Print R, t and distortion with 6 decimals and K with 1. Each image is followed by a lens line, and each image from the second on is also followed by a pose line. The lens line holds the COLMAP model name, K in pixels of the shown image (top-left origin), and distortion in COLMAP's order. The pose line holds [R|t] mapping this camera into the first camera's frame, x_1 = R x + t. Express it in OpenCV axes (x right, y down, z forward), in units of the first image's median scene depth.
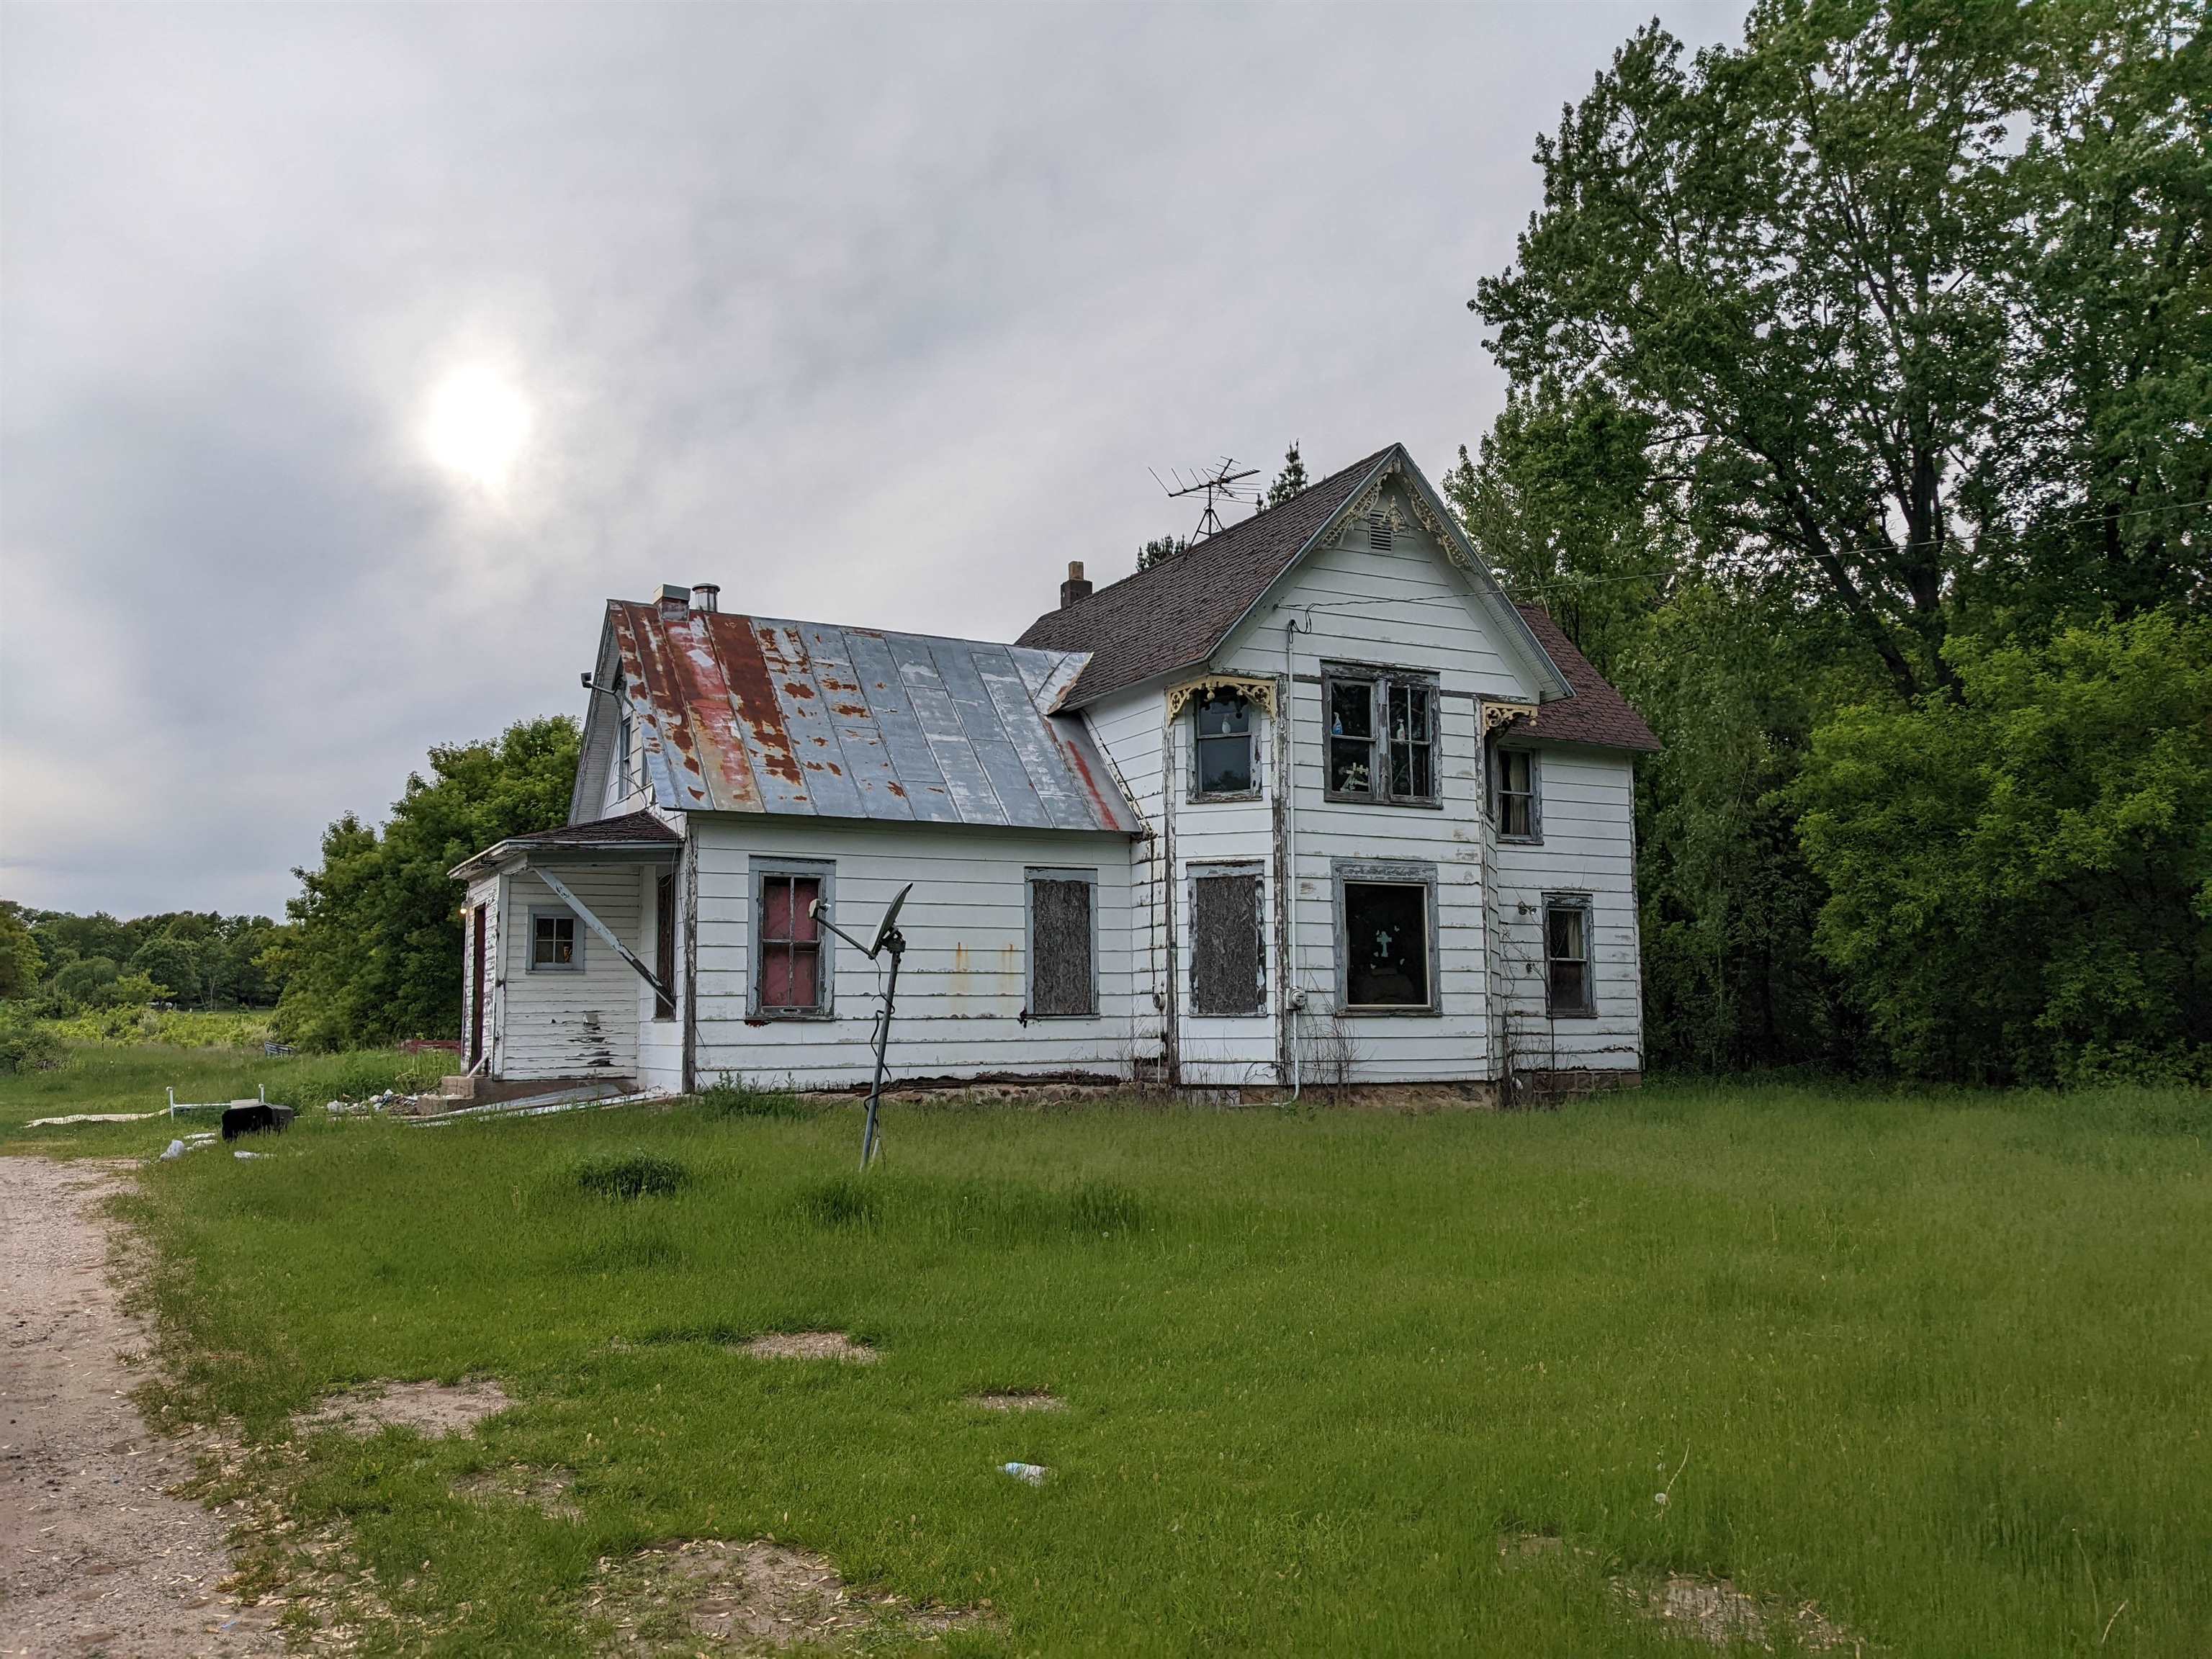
lens RADIAL K [[1717.9, 0, 1106.0], [0, 1717.9, 829.5], [0, 0, 1]] dist [0.081865, -0.181203]
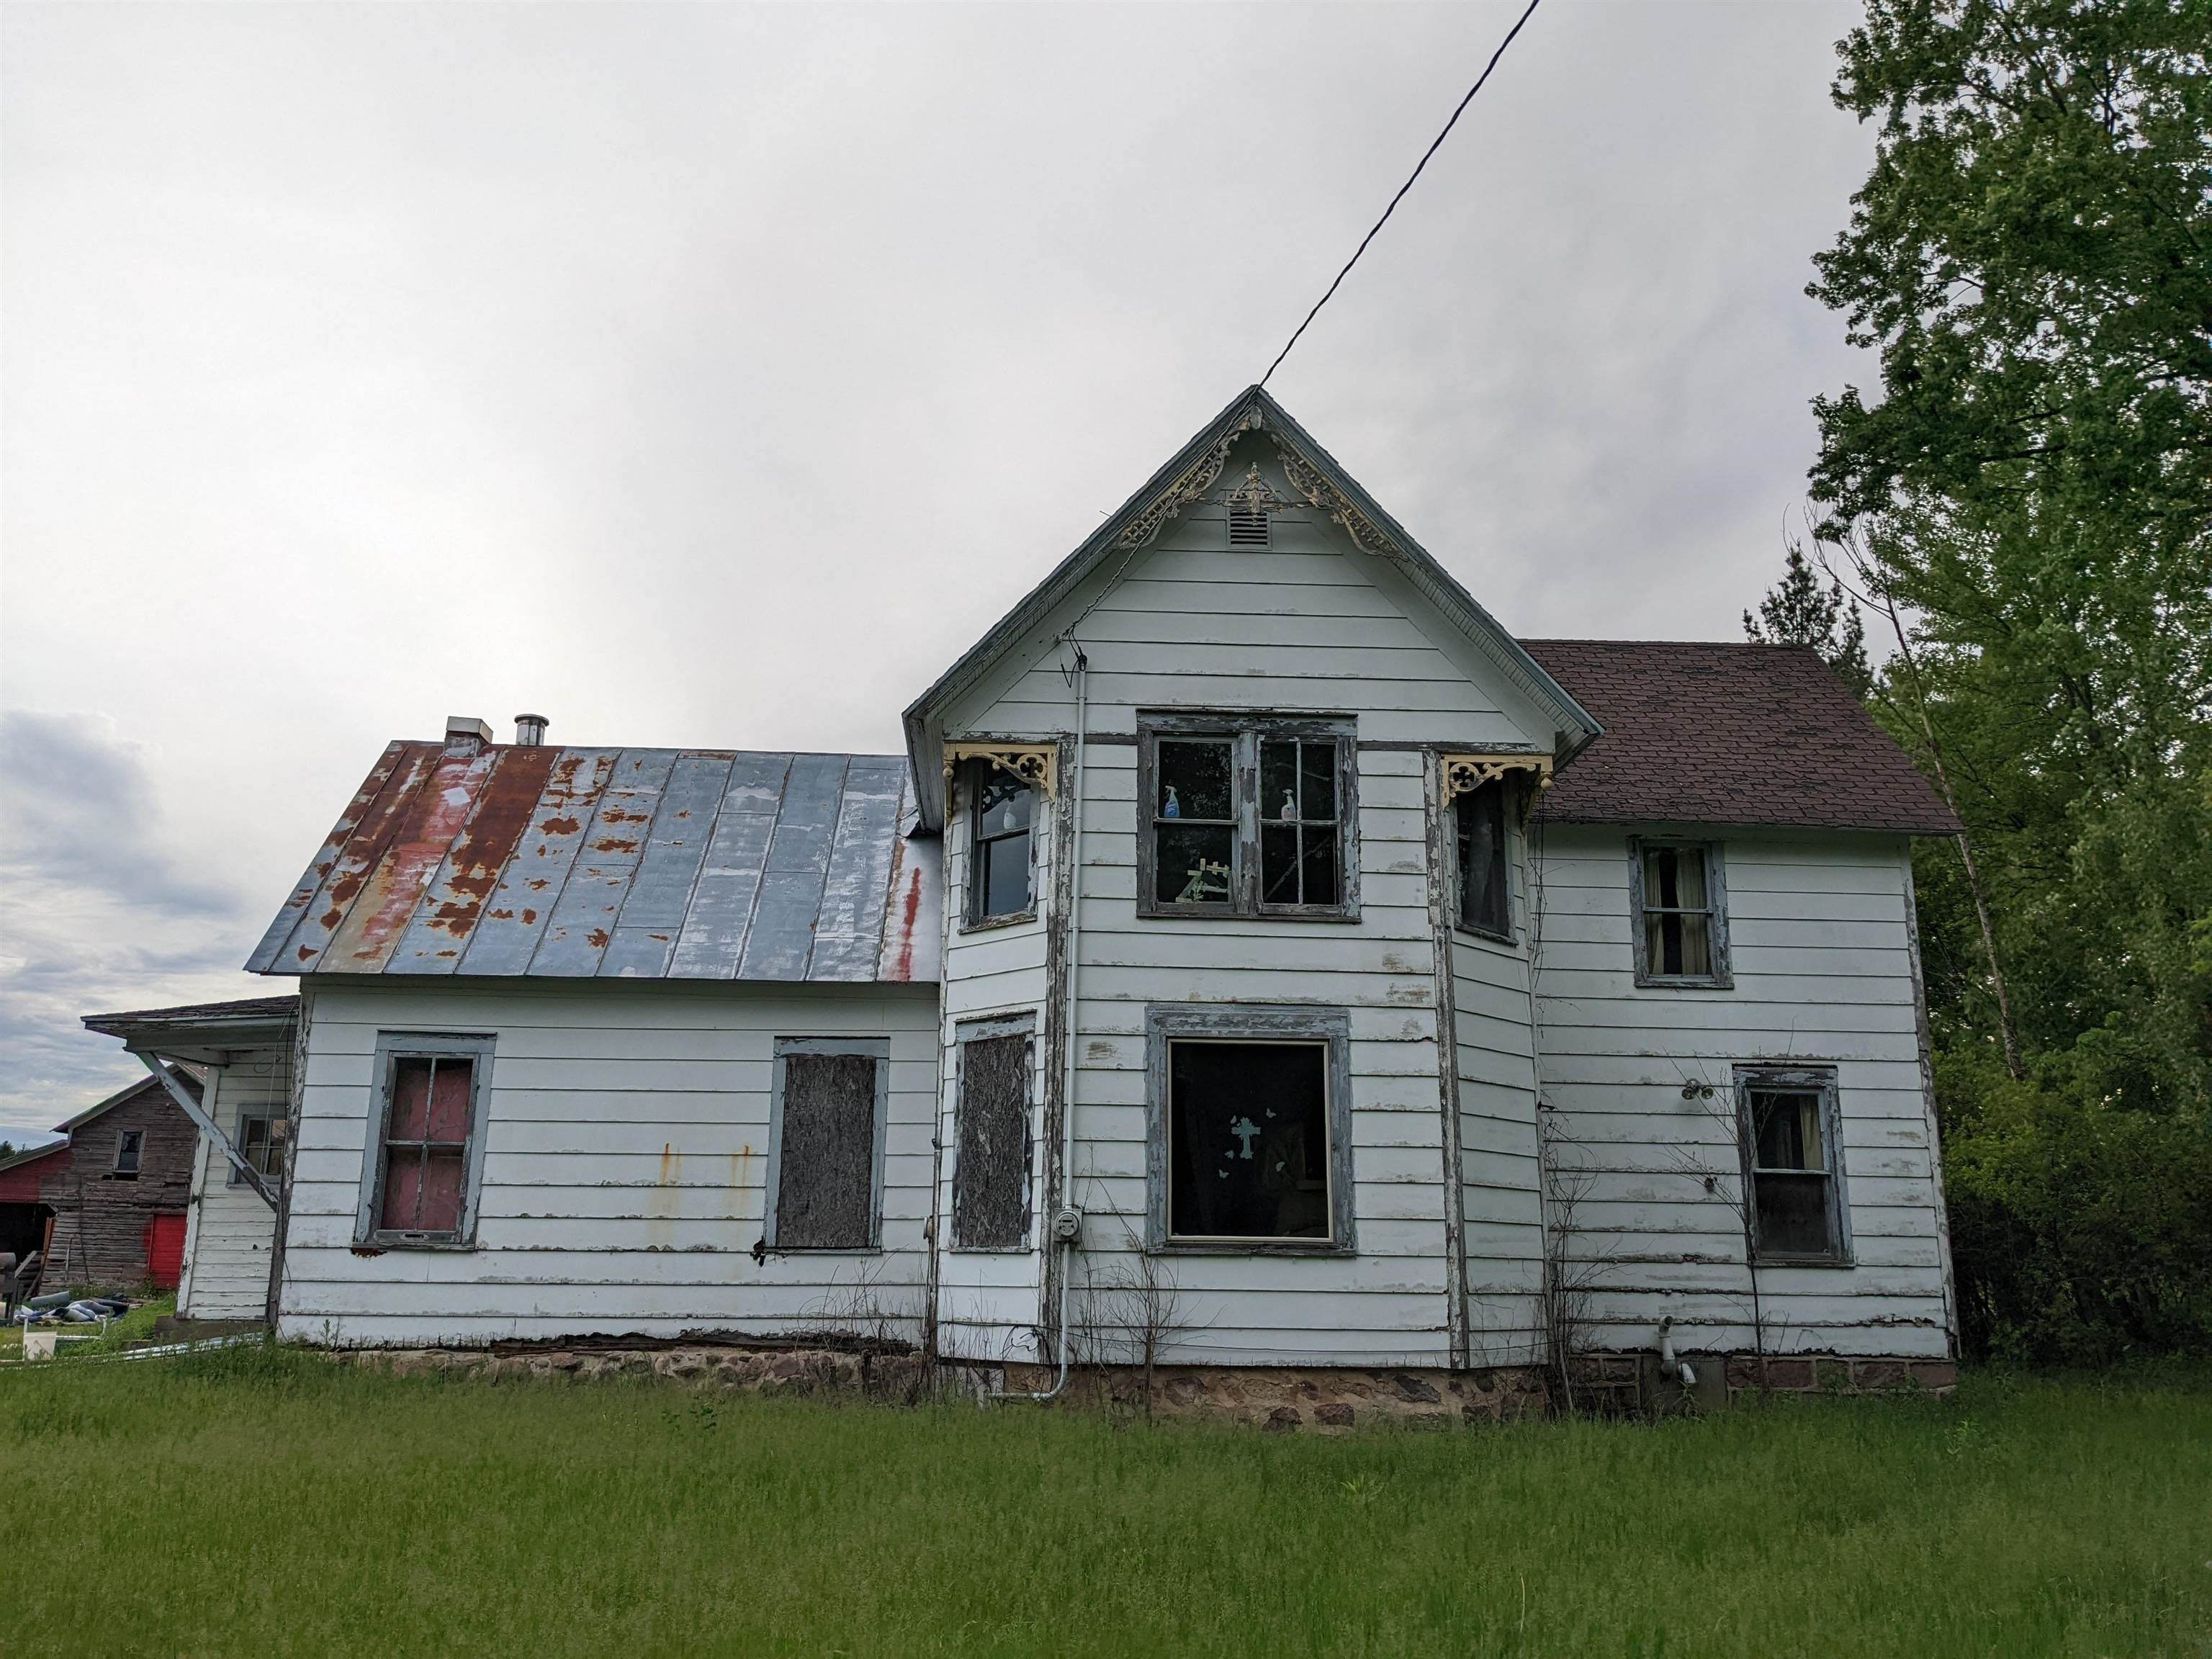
lens RADIAL K [[1717.9, 0, 1106.0], [0, 1717.9, 829.5], [0, 0, 1]] dist [0.081865, -0.181203]
pose [[0.908436, -0.086668, -0.408940, 0.388377], [0.030348, 0.989364, -0.142263, 0.043369], [0.416920, 0.116827, 0.901404, 0.398665]]
